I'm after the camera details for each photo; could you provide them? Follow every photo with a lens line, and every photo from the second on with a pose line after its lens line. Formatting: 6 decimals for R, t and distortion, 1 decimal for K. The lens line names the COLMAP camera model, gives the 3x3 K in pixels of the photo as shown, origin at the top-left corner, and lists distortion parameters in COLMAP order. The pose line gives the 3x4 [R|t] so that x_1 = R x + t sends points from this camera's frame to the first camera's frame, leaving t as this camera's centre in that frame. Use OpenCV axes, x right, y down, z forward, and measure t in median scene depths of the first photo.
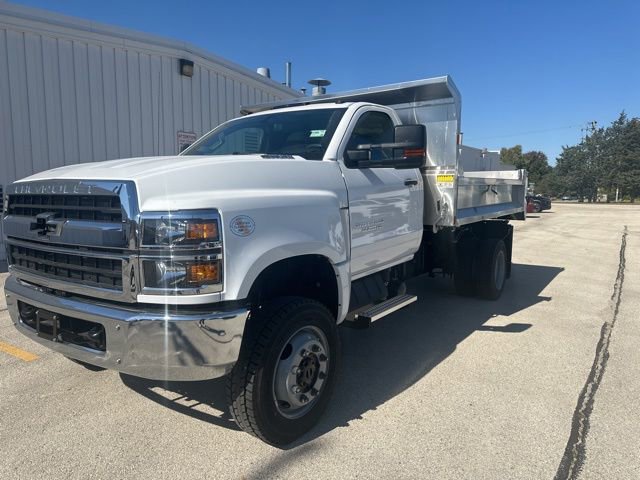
lens RADIAL K [[468.4, 0, 320.0], [0, 468.4, 240.0], [0, 0, 1]] dist [-0.008468, -0.003552]
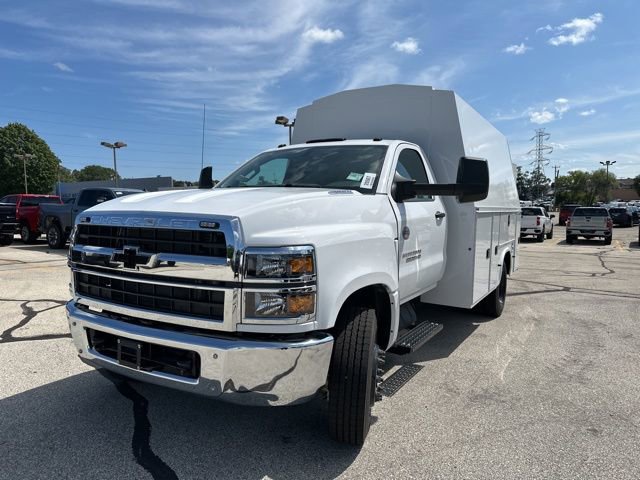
lens RADIAL K [[468.4, 0, 320.0], [0, 468.4, 240.0], [0, 0, 1]] dist [-0.008468, -0.003552]
pose [[0.997387, 0.007154, 0.071894, -0.235083], [-0.004178, 0.999131, -0.041460, -0.026990], [-0.072128, 0.041052, 0.996550, -0.073235]]
